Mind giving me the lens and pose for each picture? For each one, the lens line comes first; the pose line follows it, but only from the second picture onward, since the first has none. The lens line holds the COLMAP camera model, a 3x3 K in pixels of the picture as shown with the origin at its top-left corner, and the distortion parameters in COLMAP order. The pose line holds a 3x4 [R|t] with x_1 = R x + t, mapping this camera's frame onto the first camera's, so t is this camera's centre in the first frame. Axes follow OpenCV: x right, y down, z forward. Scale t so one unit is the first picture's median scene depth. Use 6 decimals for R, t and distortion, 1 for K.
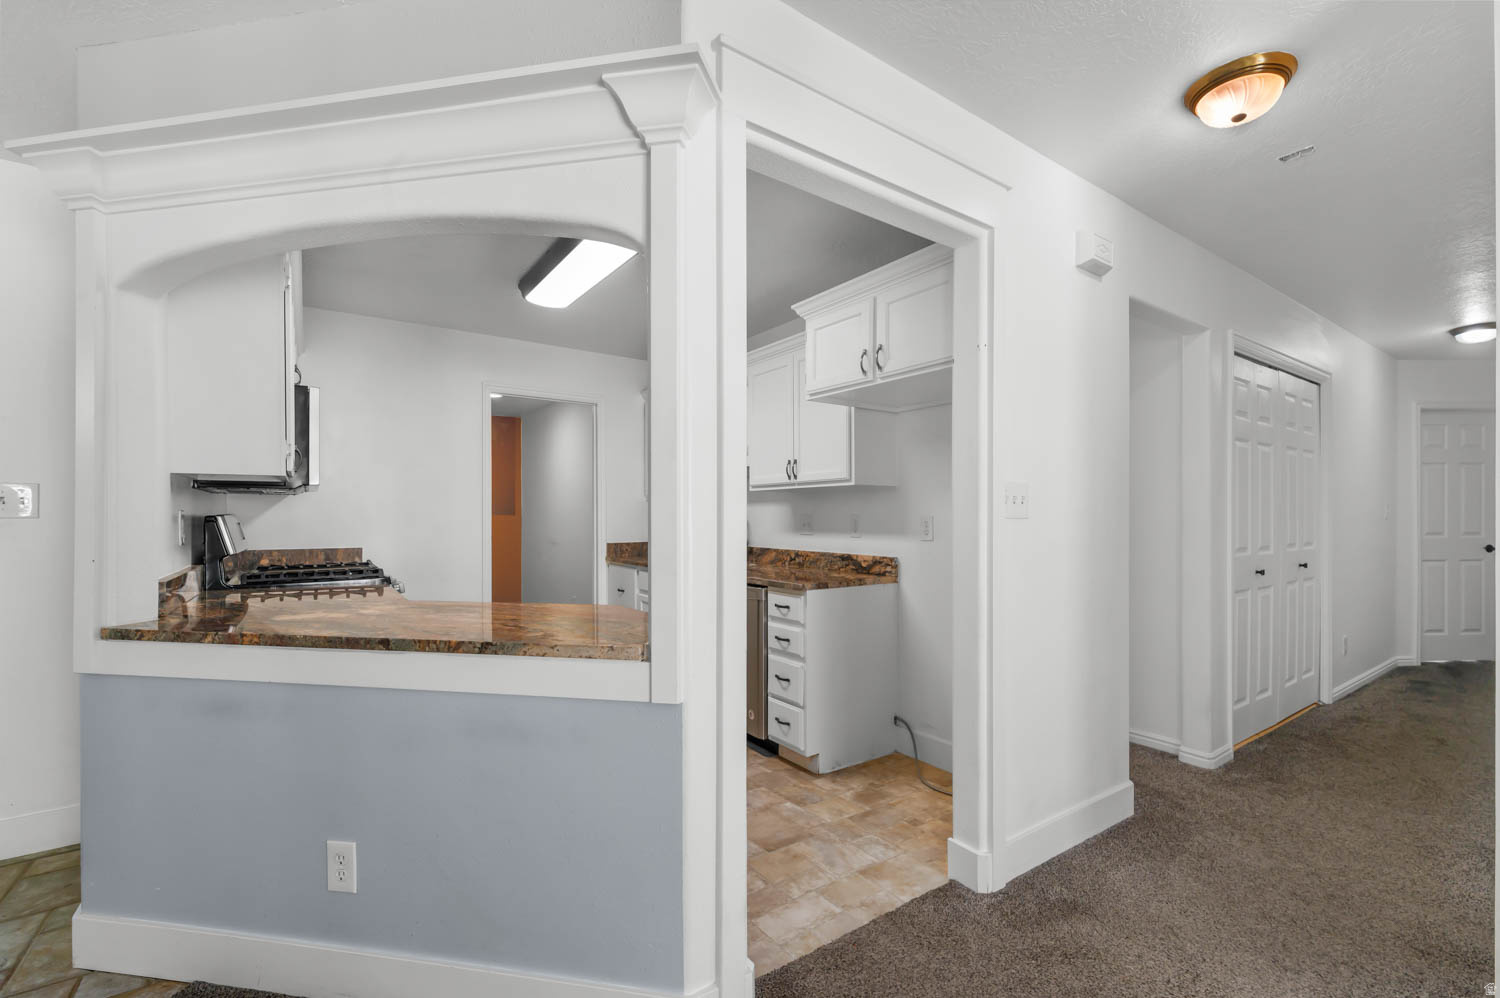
lens RADIAL K [[646.7, 0, 754.5], [0, 646.7, 507.4], [0, 0, 1]] dist [0.000540, -0.000490]
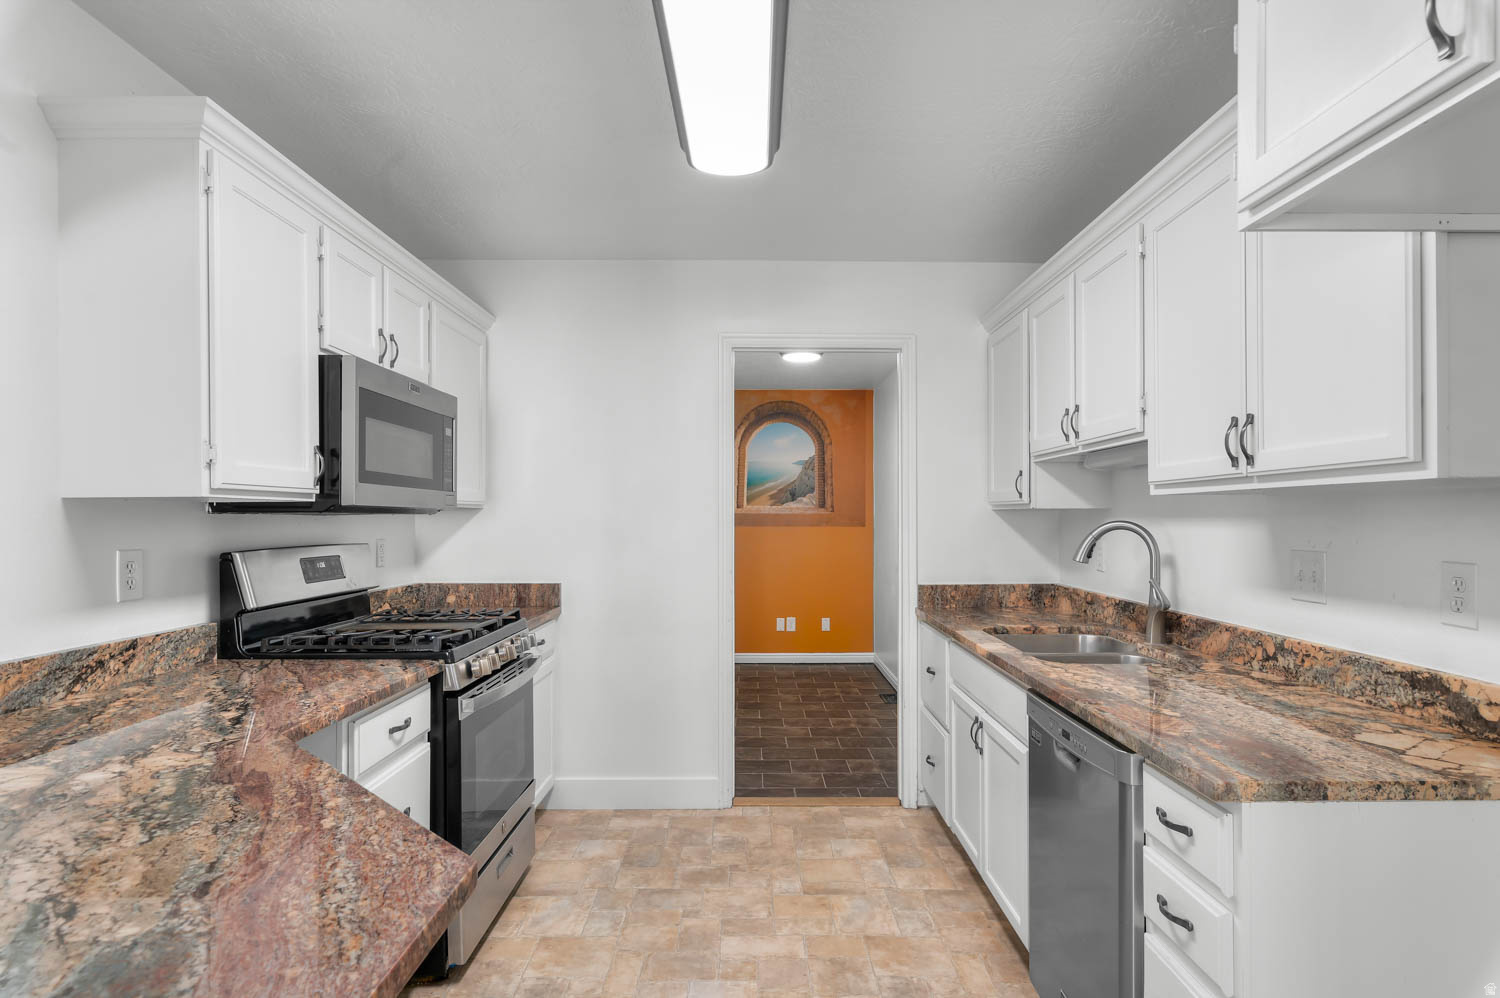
lens RADIAL K [[810.0, 0, 750.1], [0, 810.0, 515.2], [0, 0, 1]] dist [-0.003519, -0.000082]
pose [[0.818588, -0.003825, -0.574369, 0.093979], [0.009824, 0.999925, 0.007341, -0.020146], [0.574298, -0.011652, 0.818564, 0.427483]]
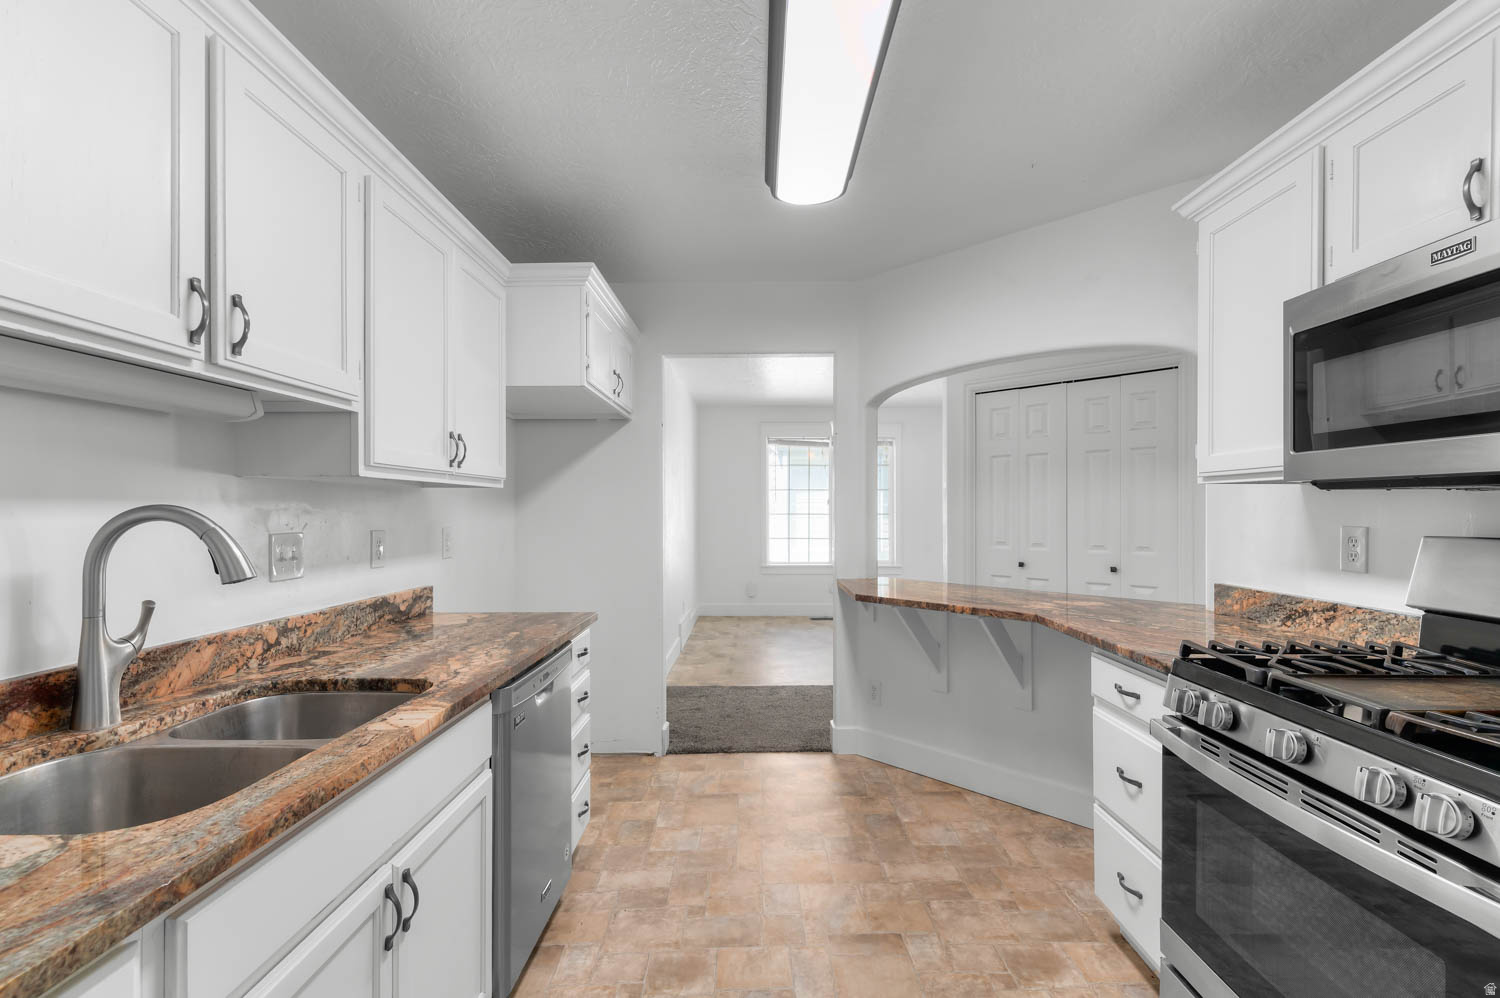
lens RADIAL K [[689.2, 0, 750.1], [0, 689.2, 507.0], [0, 0, 1]] dist [-0.000047, -0.000010]
pose [[-0.815789, 0.004318, 0.578333, -0.486138], [-0.004398, 0.999897, -0.013670, -0.002407], [-0.578333, -0.013696, -0.815686, 1.313680]]
